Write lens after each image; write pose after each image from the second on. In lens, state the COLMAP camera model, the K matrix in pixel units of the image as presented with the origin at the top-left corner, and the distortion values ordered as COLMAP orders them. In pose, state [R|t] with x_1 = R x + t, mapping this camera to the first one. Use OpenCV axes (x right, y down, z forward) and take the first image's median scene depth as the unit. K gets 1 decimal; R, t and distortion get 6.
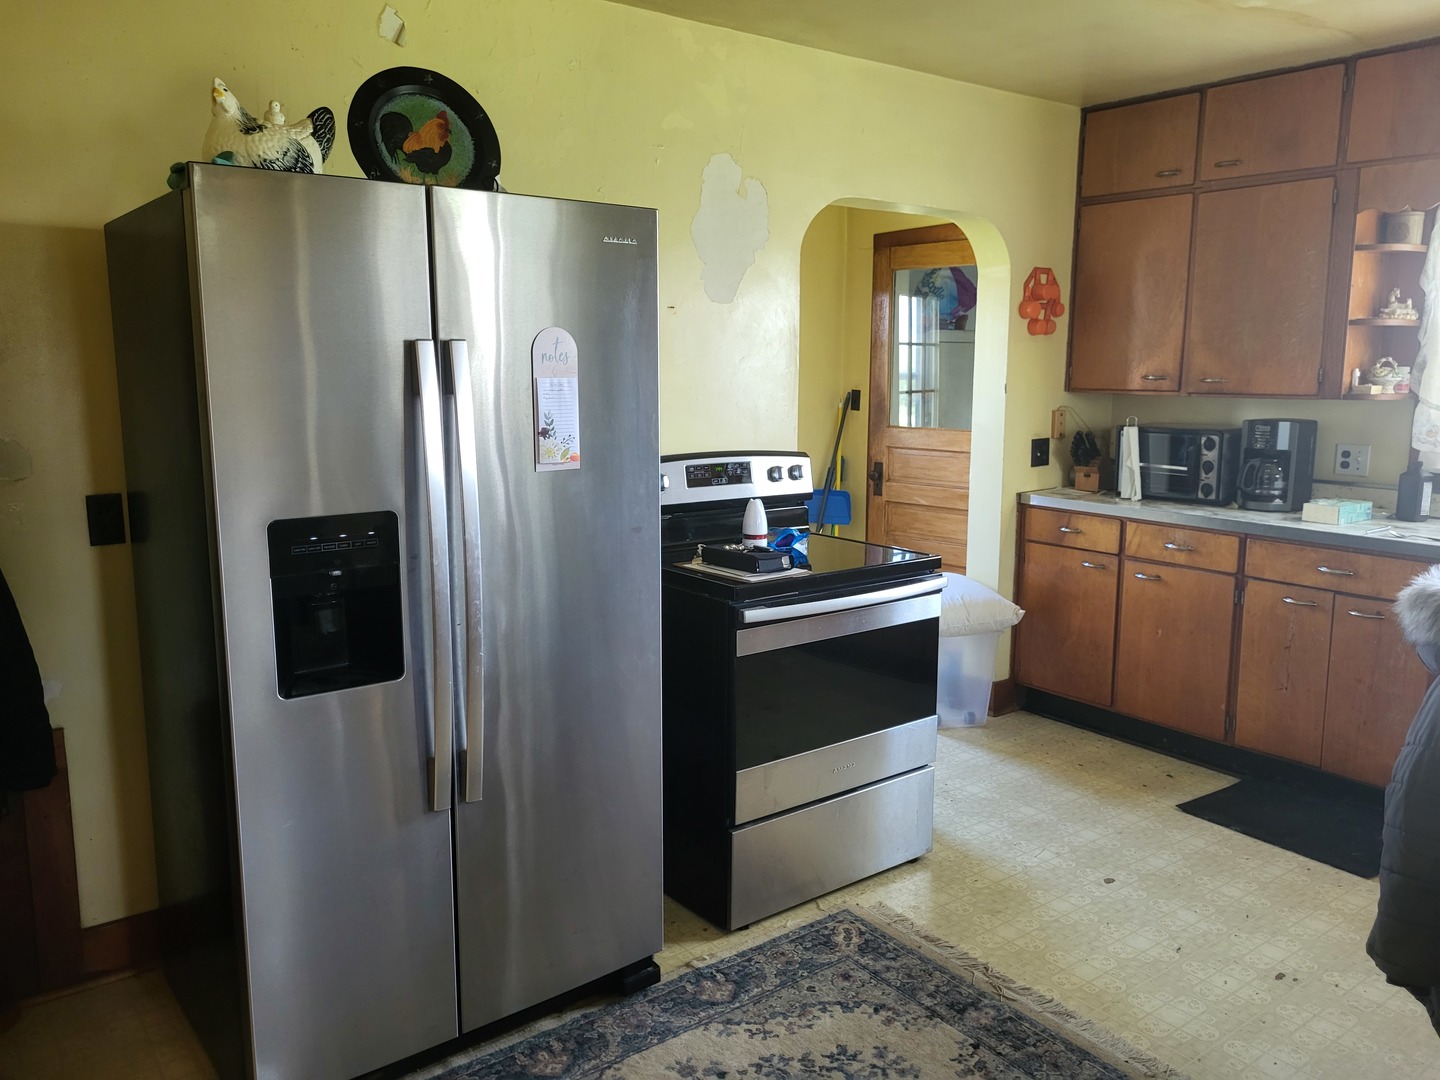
lens RADIAL K [[1096.6, 0, 705.9], [0, 1096.6, 536.8], [0, 0, 1]] dist [0.040894, -0.043813]
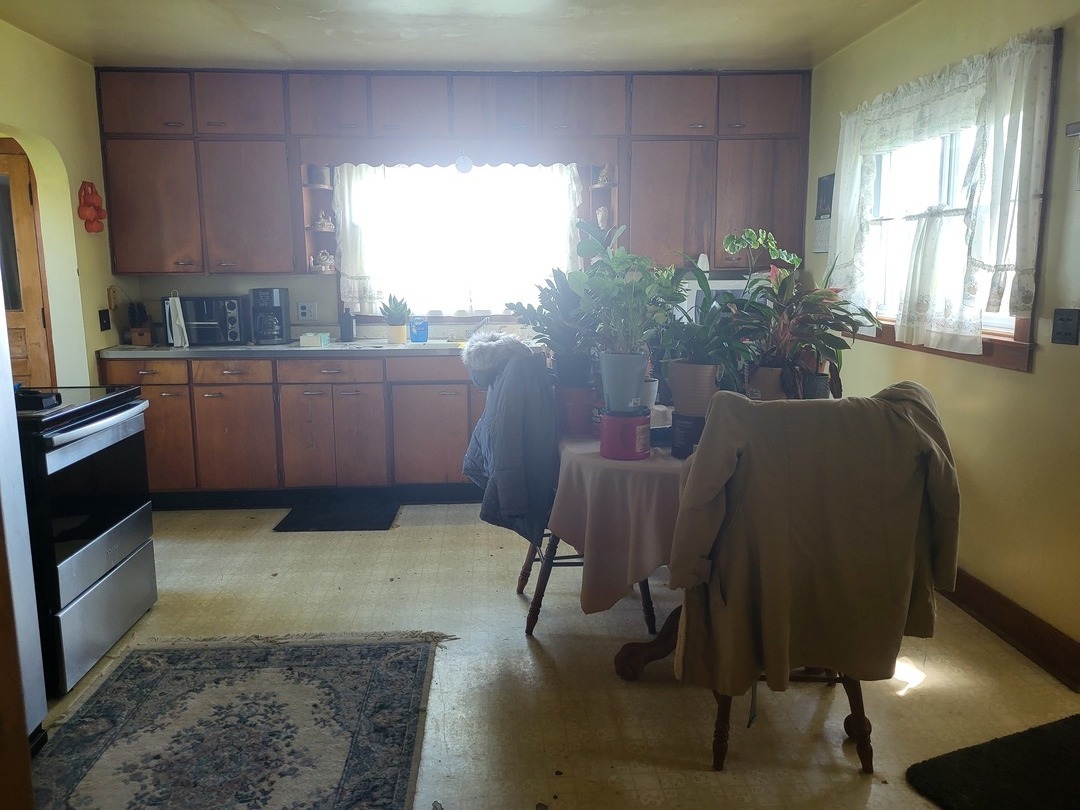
lens RADIAL K [[822.4, 0, 529.4], [0, 822.4, 402.6], [0, 0, 1]] dist [0.040894, -0.043813]
pose [[0.561886, -0.140299, 0.815230, -0.299023], [0.139715, 0.987450, 0.073641, 0.025626], [-0.815330, 0.072522, 0.574436, 0.002332]]
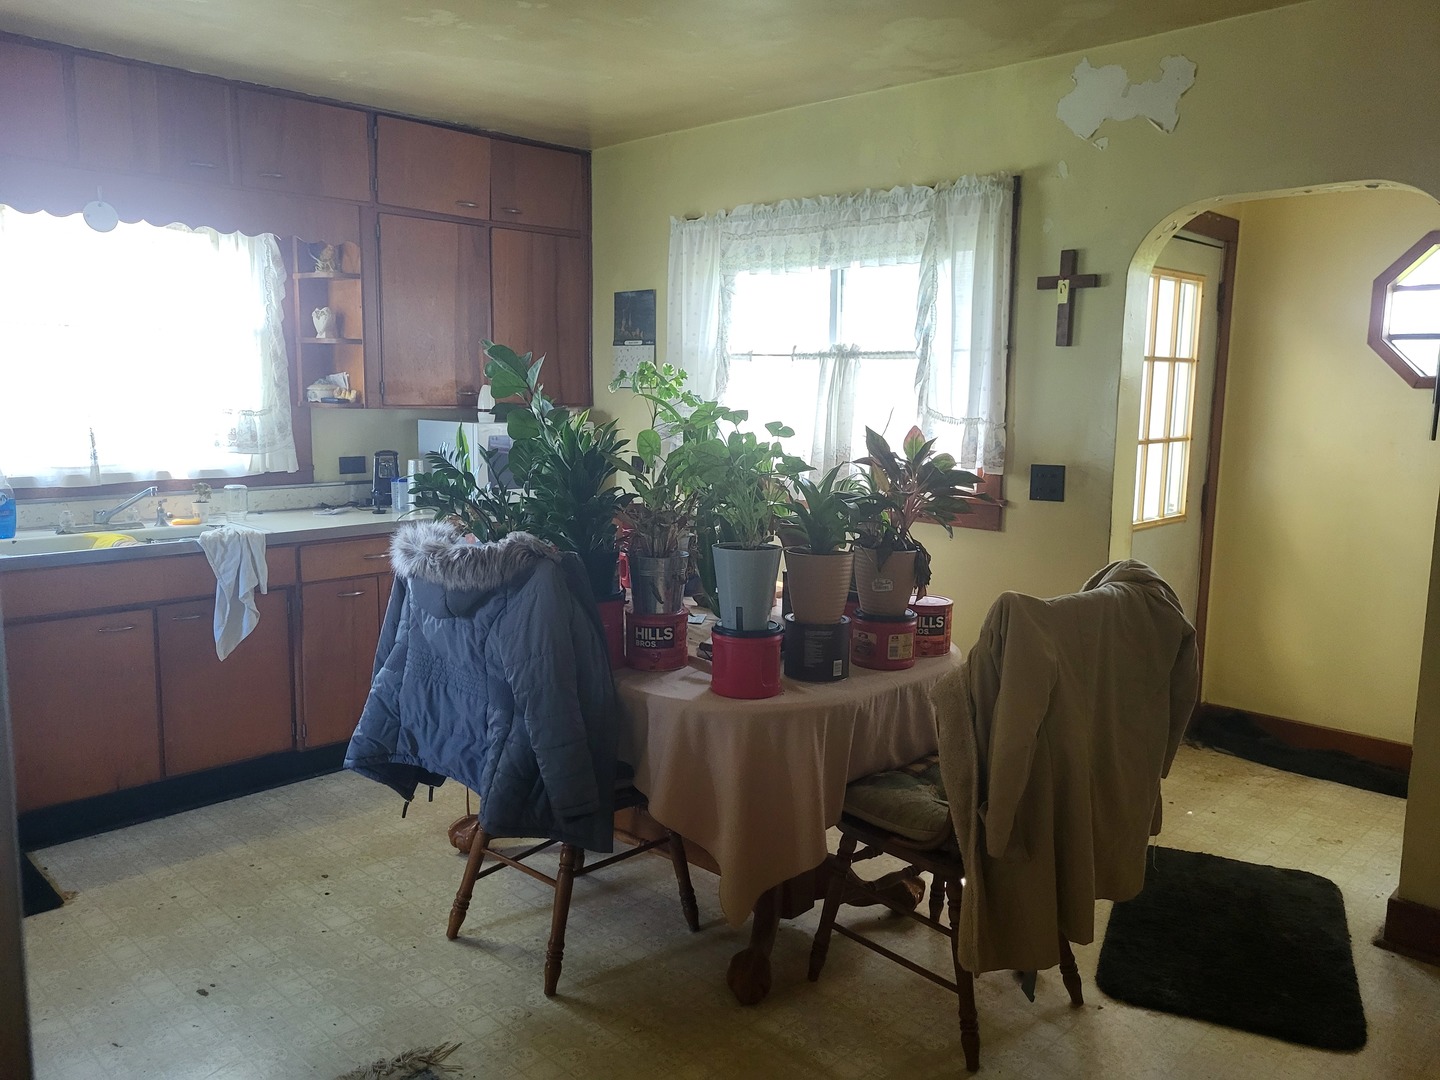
lens RADIAL K [[1096.6, 0, 705.9], [0, 1096.6, 536.8], [0, 0, 1]] dist [0.040894, -0.043813]
pose [[-0.154796, -0.142549, 0.977608, -0.317053], [0.140372, 0.976323, 0.164588, -0.068810], [-0.977923, 0.162707, -0.131120, 0.435155]]
